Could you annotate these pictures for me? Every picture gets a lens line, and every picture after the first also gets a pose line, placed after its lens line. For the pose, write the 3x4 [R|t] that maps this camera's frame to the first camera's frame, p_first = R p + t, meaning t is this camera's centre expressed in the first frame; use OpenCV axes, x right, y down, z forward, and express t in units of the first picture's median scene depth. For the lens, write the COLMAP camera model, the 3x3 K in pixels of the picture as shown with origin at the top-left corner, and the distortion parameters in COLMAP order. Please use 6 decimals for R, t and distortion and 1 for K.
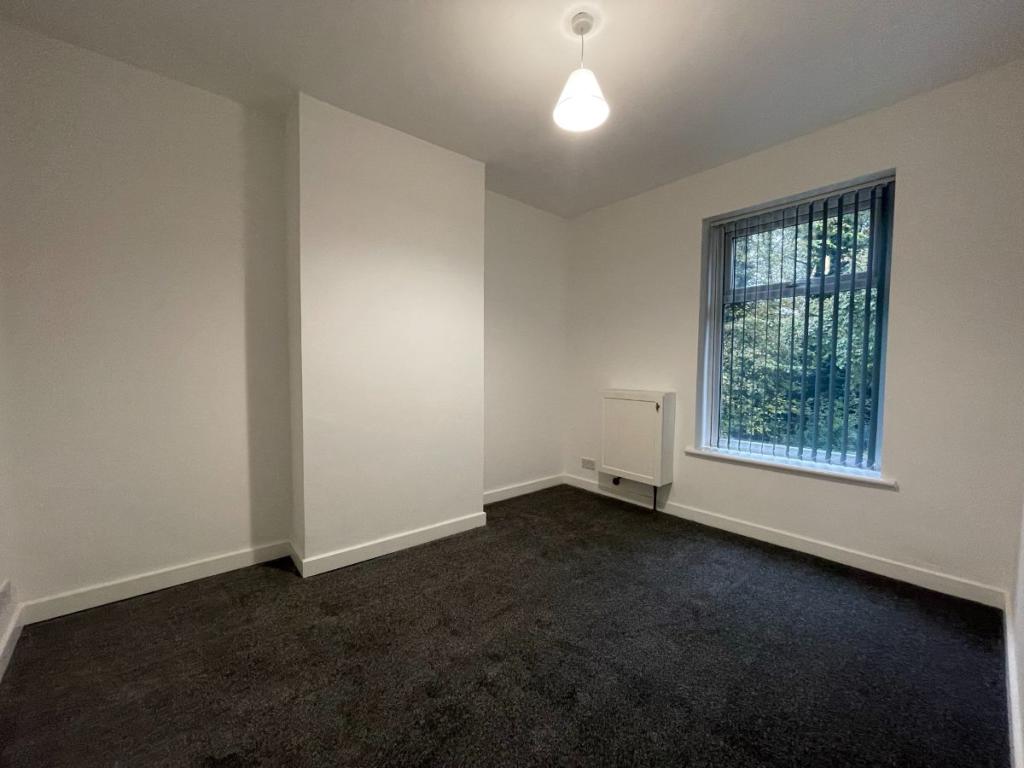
lens RADIAL K [[414.3, 0, 511.6], [0, 414.3, 383.6], [0, 0, 1]] dist [-0.000143, 0.001421]
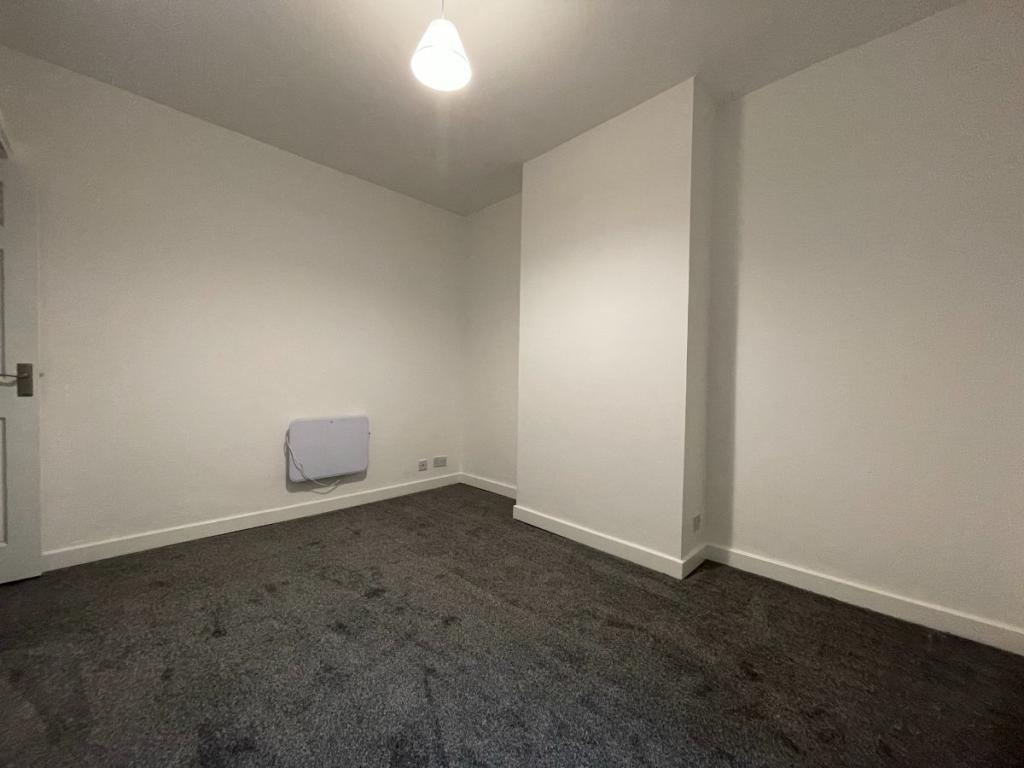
lens RADIAL K [[414.3, 0, 512.2], [0, 414.3, 385.4], [0, 0, 1]] dist [-0.000143, 0.001421]
pose [[0.084392, 0.013223, -0.996345, 0.715192], [-0.061354, 0.998084, 0.008050, 0.018888], [0.994542, 0.060450, 0.085042, 0.716913]]
